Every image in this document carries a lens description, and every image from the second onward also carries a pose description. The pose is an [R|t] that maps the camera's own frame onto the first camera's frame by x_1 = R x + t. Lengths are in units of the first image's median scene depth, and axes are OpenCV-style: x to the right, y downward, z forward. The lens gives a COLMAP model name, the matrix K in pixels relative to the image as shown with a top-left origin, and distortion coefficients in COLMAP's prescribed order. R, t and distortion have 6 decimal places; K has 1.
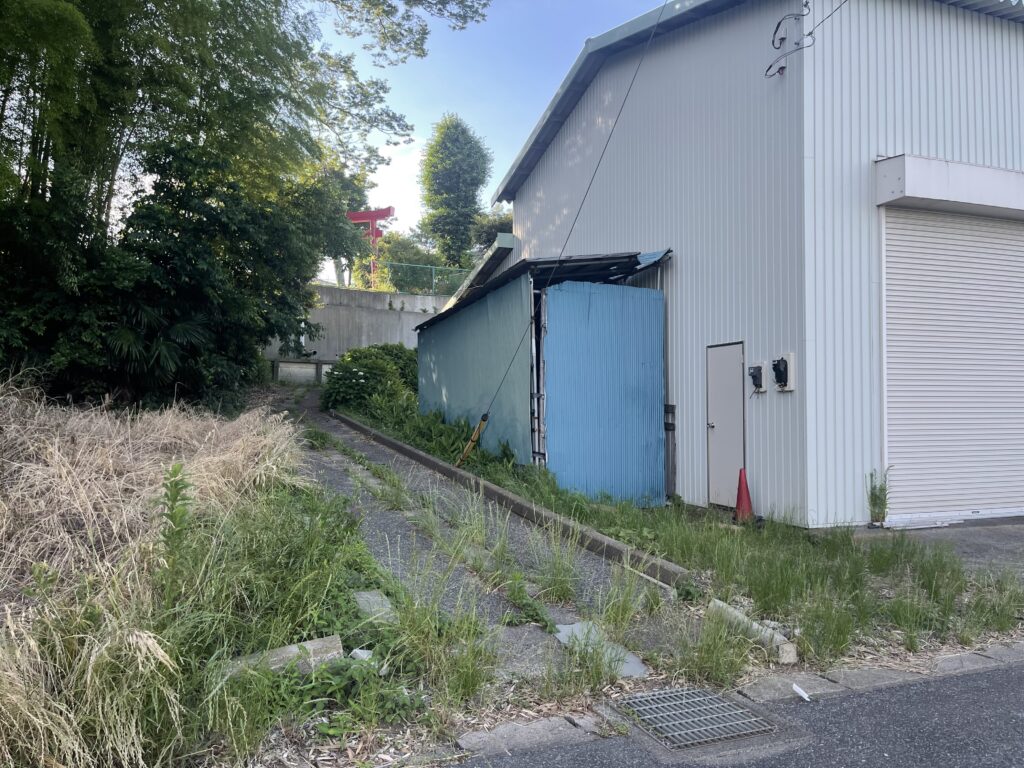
lens RADIAL K [[763.7, 0, 518.4], [0, 763.7, 392.1], [0, 0, 1]] dist [0.064082, -0.021664]
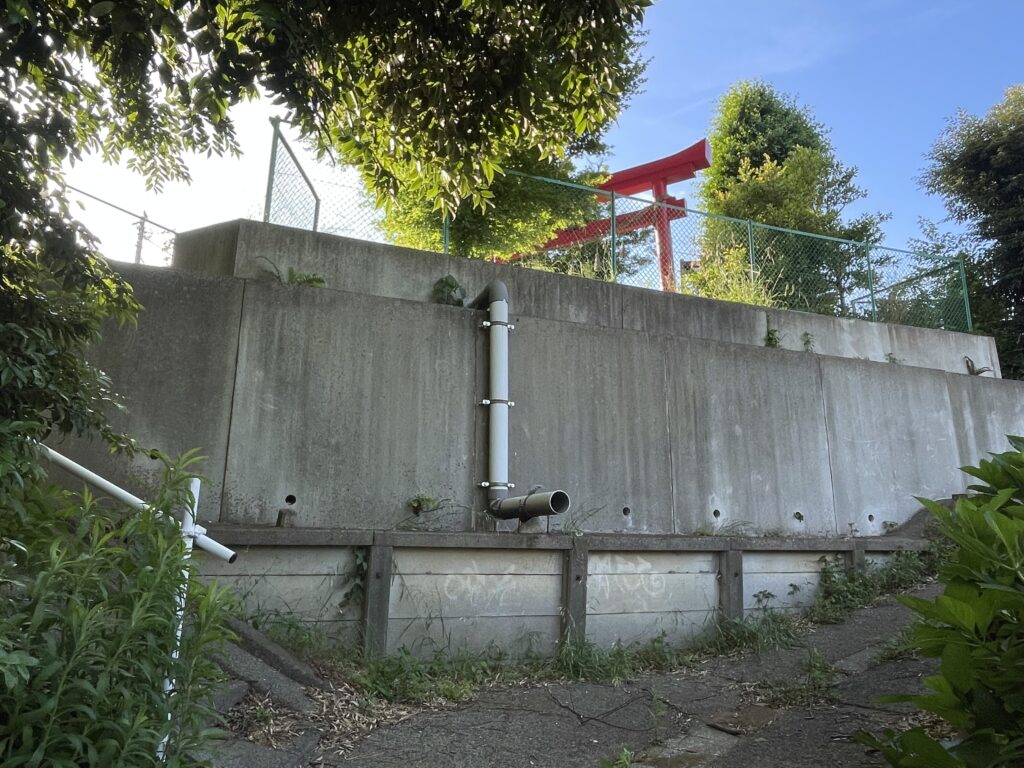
lens RADIAL K [[683.4, 0, 511.2], [0, 683.4, 384.0], [0, 0, 1]] dist [0.000451, 0.000254]
pose [[0.971278, -0.059821, -0.230307, -0.272982], [0.004855, 0.972663, -0.232170, -0.046025], [0.237900, 0.224383, 0.945016, 0.952292]]
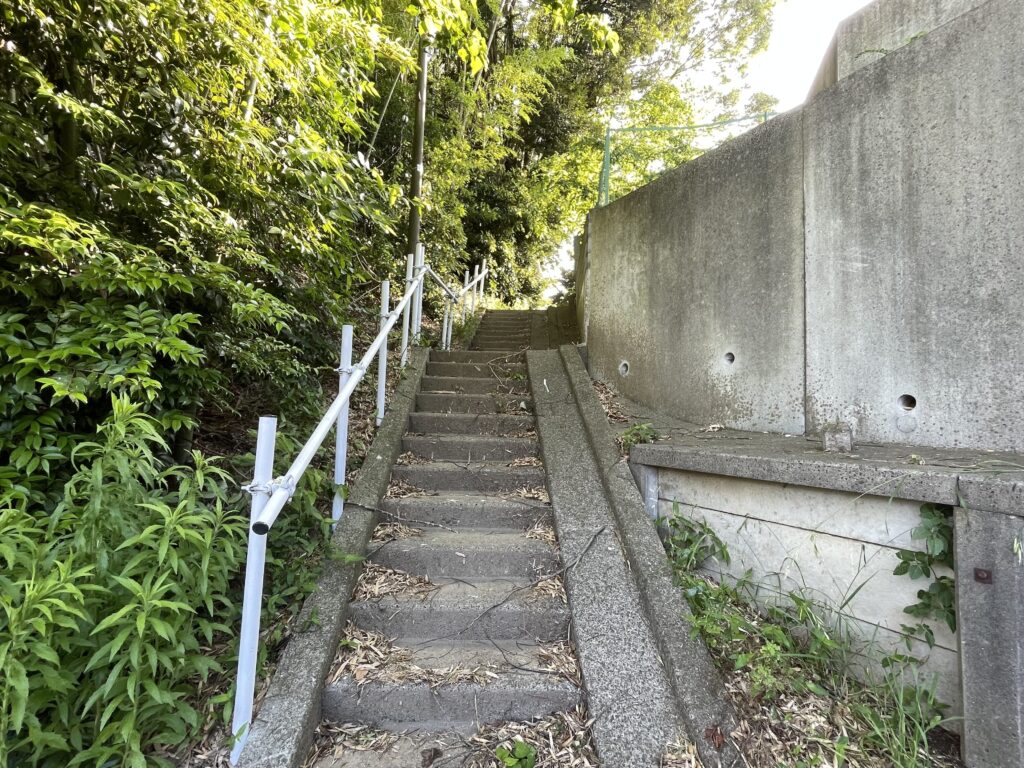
lens RADIAL K [[508.6, 0, 512.4], [0, 508.6, 385.1], [0, 0, 1]] dist [-0.001344, -0.000246]
pose [[-0.083067, -0.068647, -0.994177, -0.288834], [-0.009590, 0.997633, -0.068085, -0.058026], [0.996498, 0.003878, -0.083529, 1.094201]]
